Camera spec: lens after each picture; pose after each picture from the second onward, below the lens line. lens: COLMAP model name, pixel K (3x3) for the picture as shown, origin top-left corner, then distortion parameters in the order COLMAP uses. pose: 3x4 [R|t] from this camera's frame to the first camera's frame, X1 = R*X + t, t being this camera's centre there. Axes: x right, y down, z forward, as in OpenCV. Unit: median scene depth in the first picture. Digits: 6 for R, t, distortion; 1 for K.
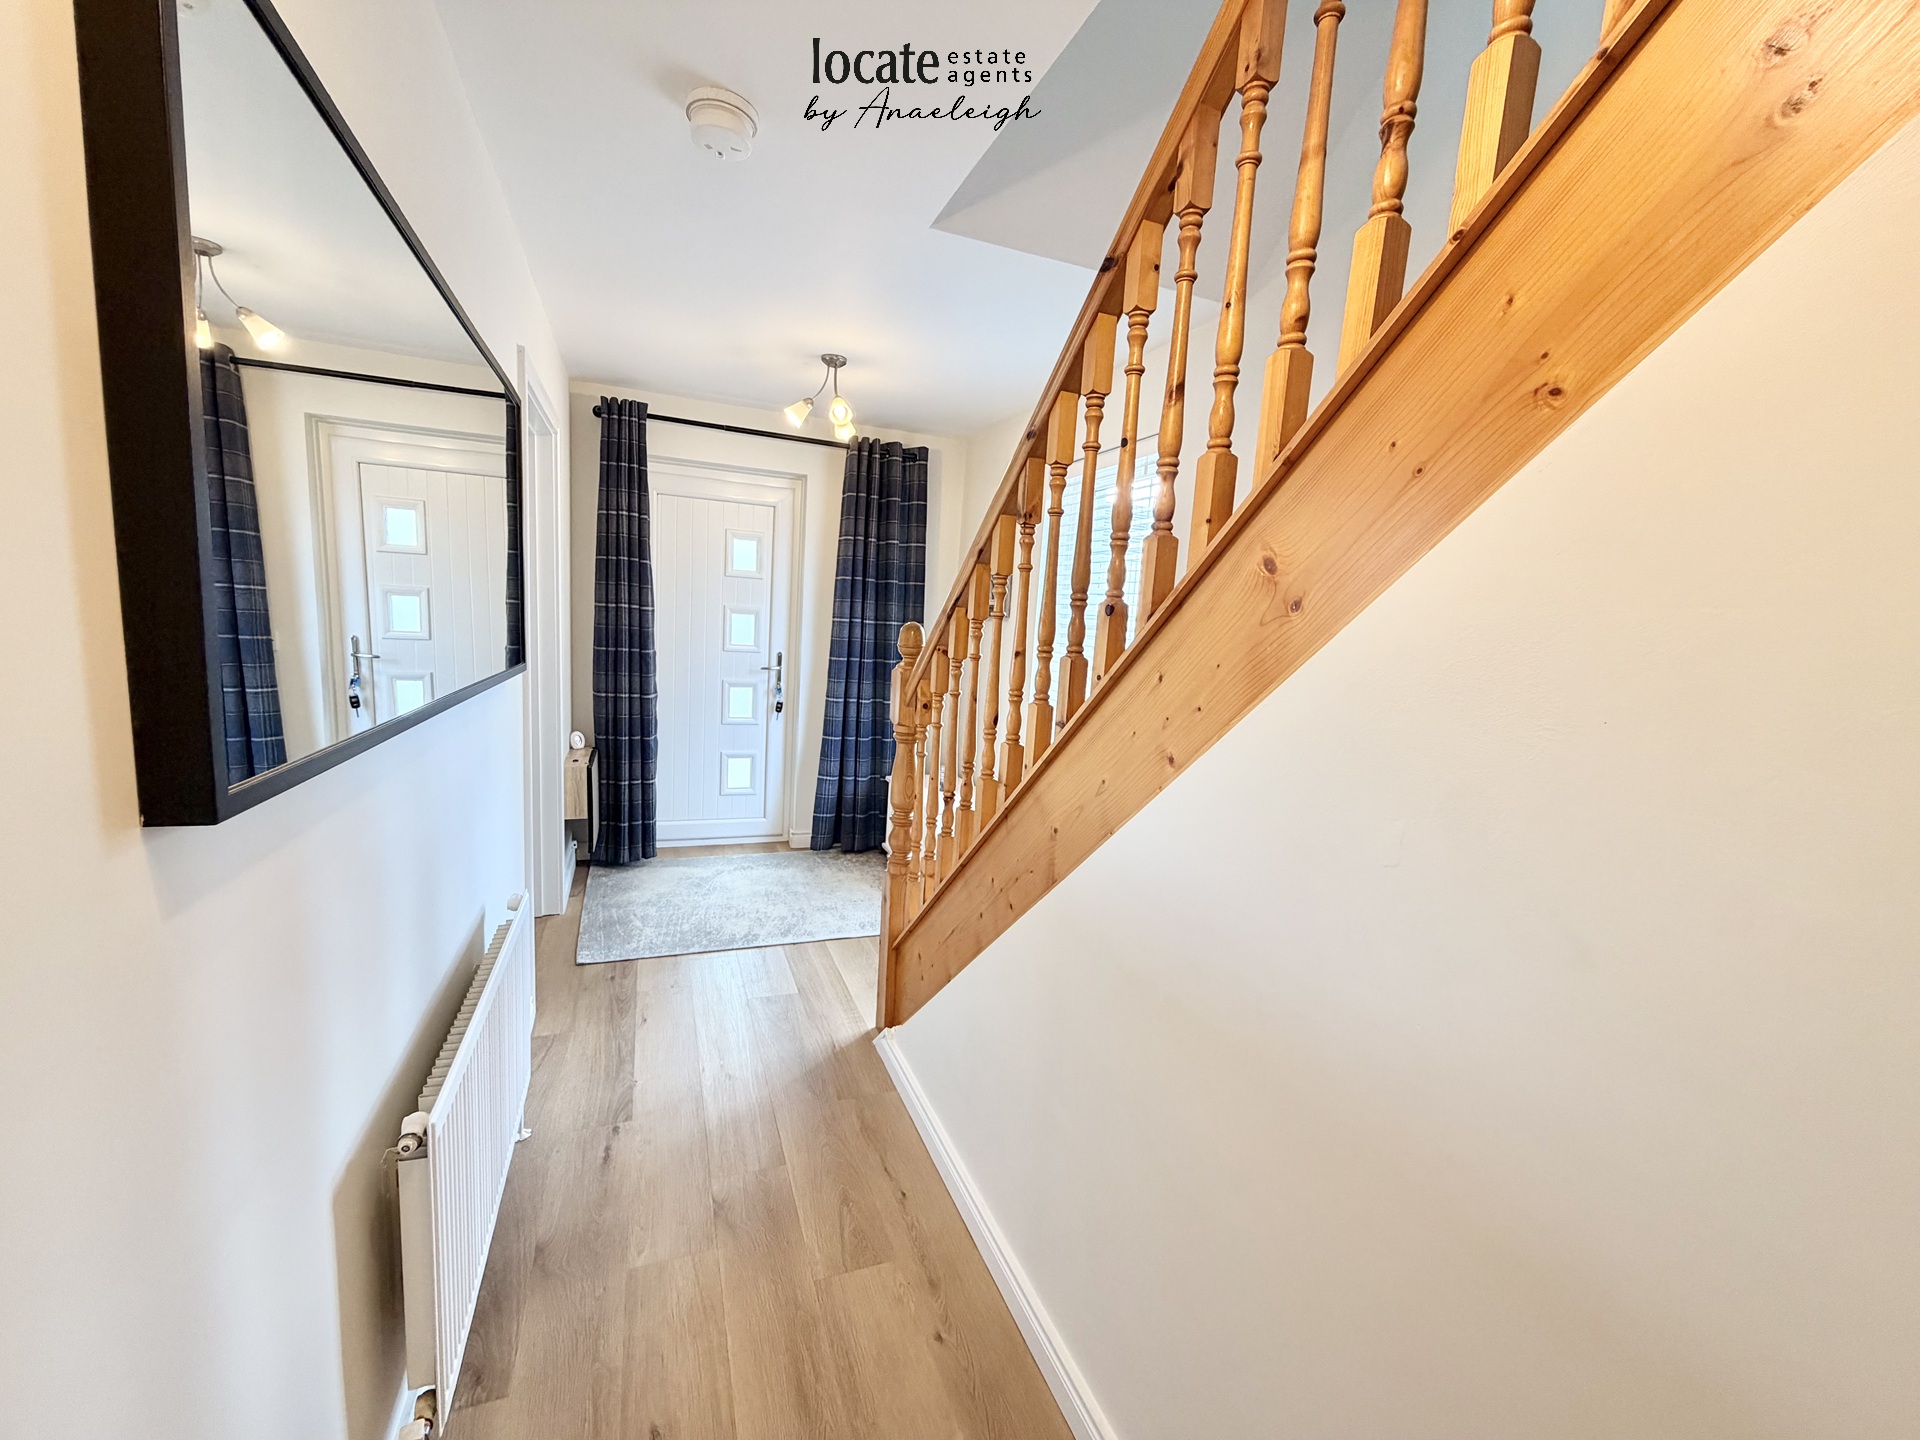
lens RADIAL K [[767.0, 0, 964.5], [0, 767.0, 731.2], [0, 0, 1]] dist [-0.000371, -0.000245]
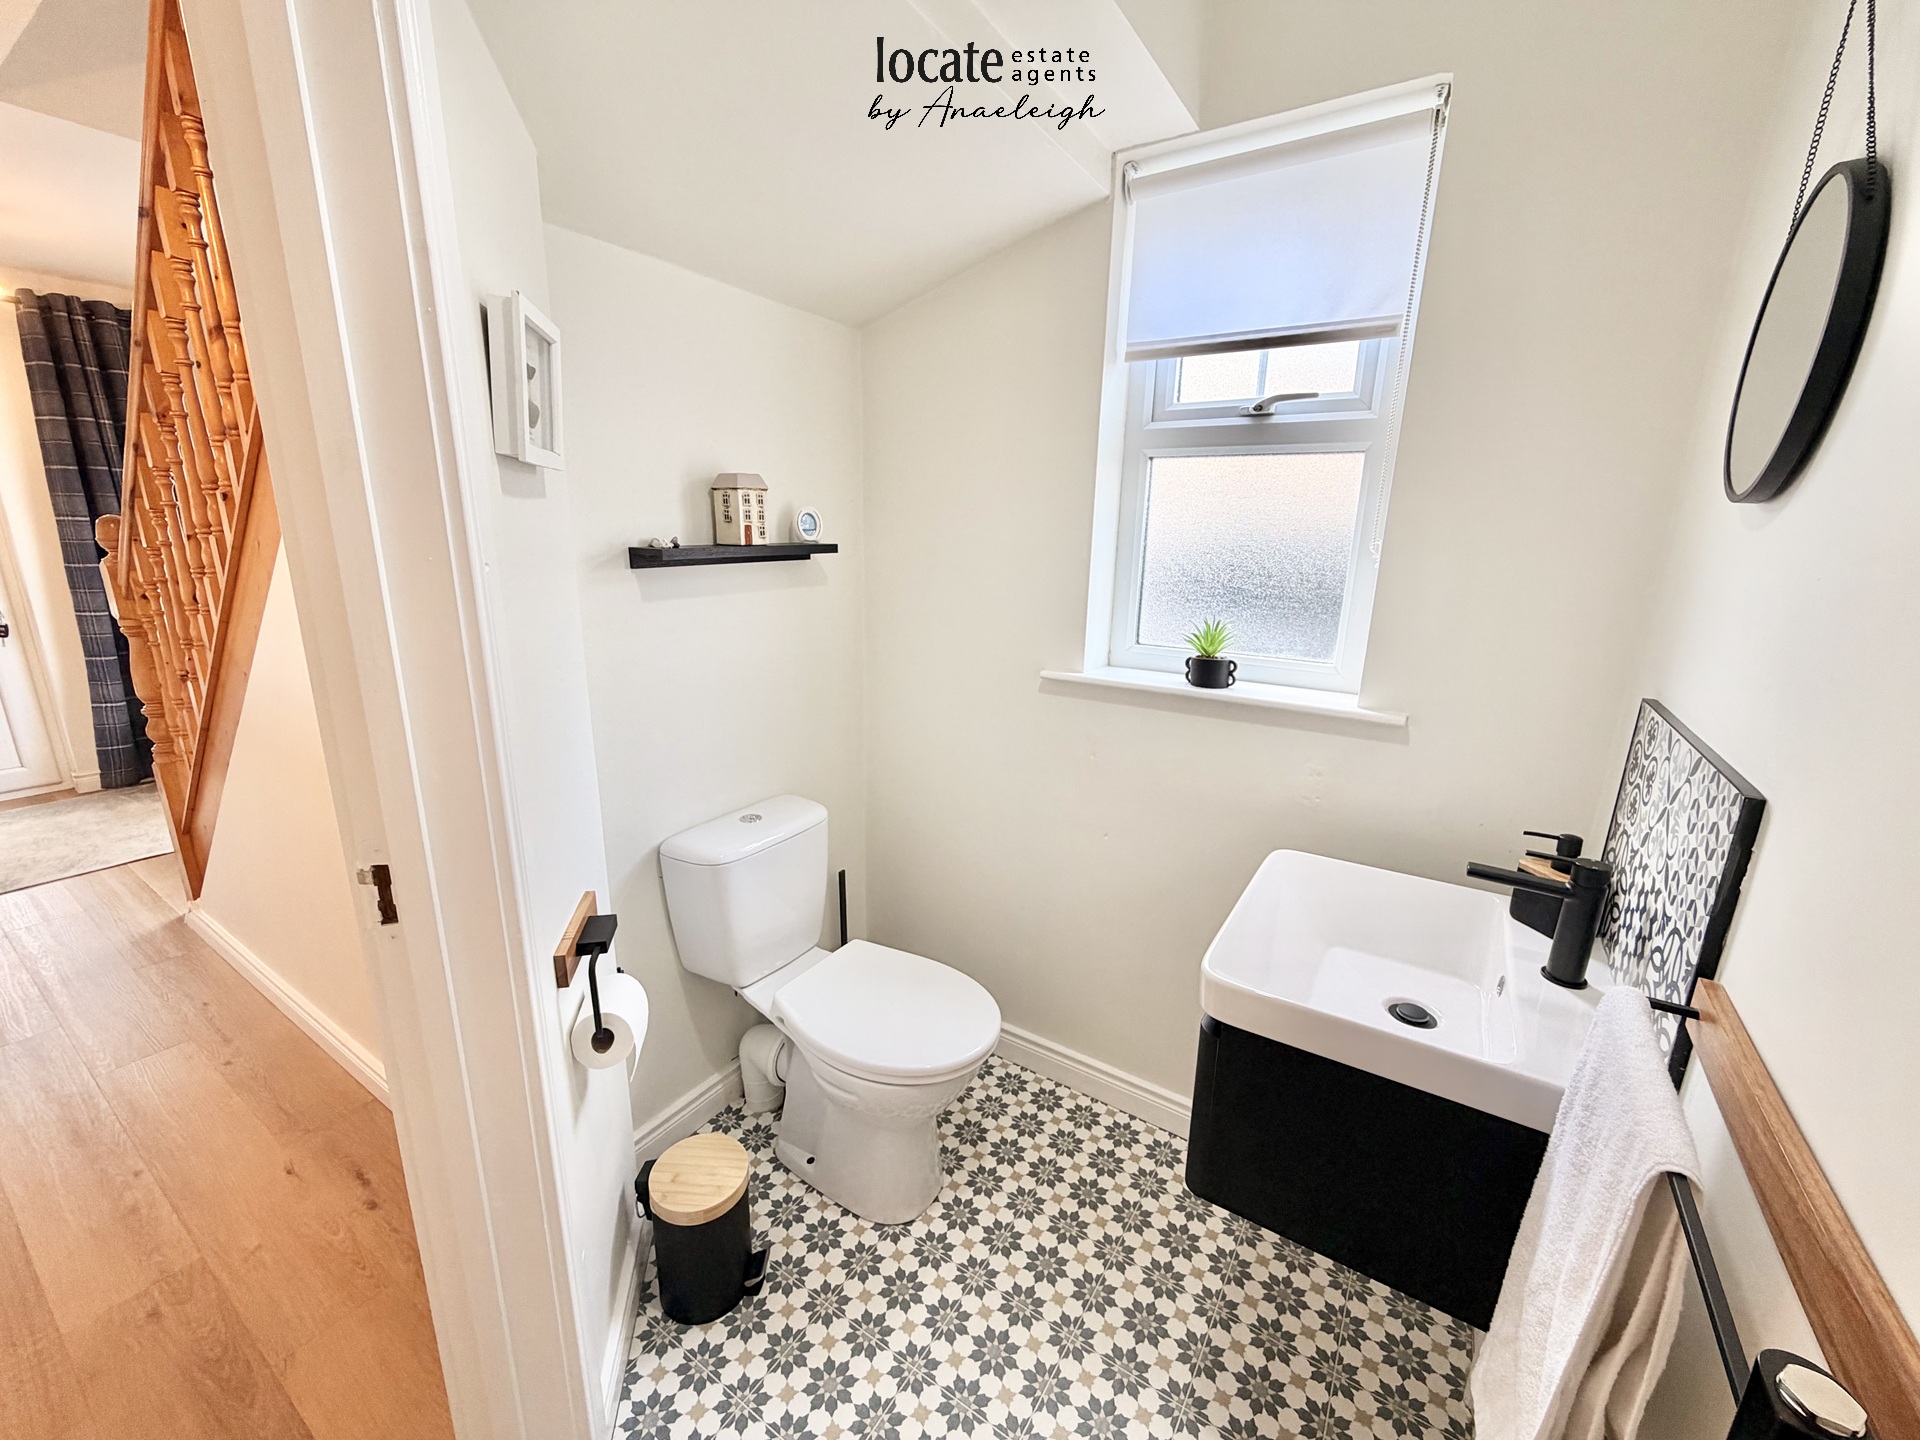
lens RADIAL K [[767.0, 0, 953.9], [0, 767.0, 730.2], [0, 0, 1]] dist [-0.000371, -0.000245]
pose [[0.820890, -0.191187, 0.538132, 0.167835], [0.113254, 0.978082, 0.174728, 0.056874], [-0.559743, -0.082487, 0.824551, -0.321130]]
